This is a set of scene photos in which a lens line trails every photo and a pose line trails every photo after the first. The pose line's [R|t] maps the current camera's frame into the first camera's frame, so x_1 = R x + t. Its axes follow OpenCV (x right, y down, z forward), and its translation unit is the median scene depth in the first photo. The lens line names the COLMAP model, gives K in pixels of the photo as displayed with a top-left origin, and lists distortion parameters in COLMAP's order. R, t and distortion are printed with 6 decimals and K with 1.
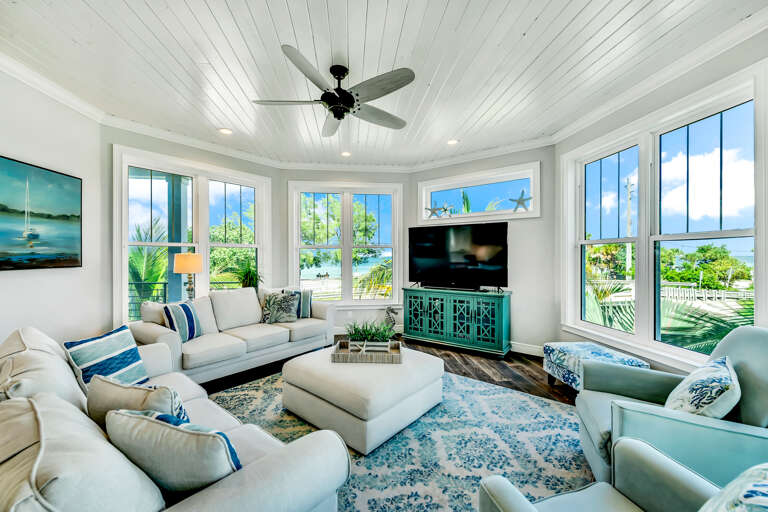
lens RADIAL K [[325.6, 0, 384.0], [0, 325.6, 256.0], [0, 0, 1]] dist [0.011894, -0.000322]
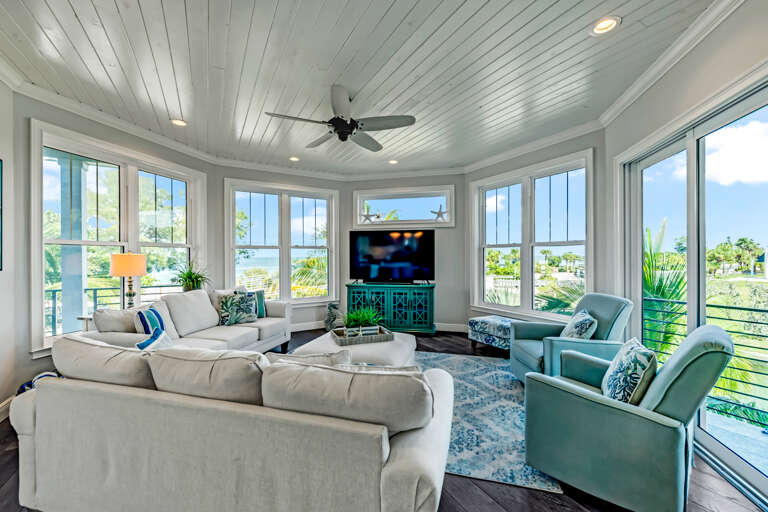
lens RADIAL K [[320.1, 0, 400.7], [0, 320.1, 255.5], [0, 0, 1]] dist [0.019641, -0.000108]
pose [[0.907617, -0.000628, 0.419798, -0.272401], [0.001821, 0.999995, -0.002442, 0.000038], [-0.419795, 0.002981, 0.907614, -0.091545]]
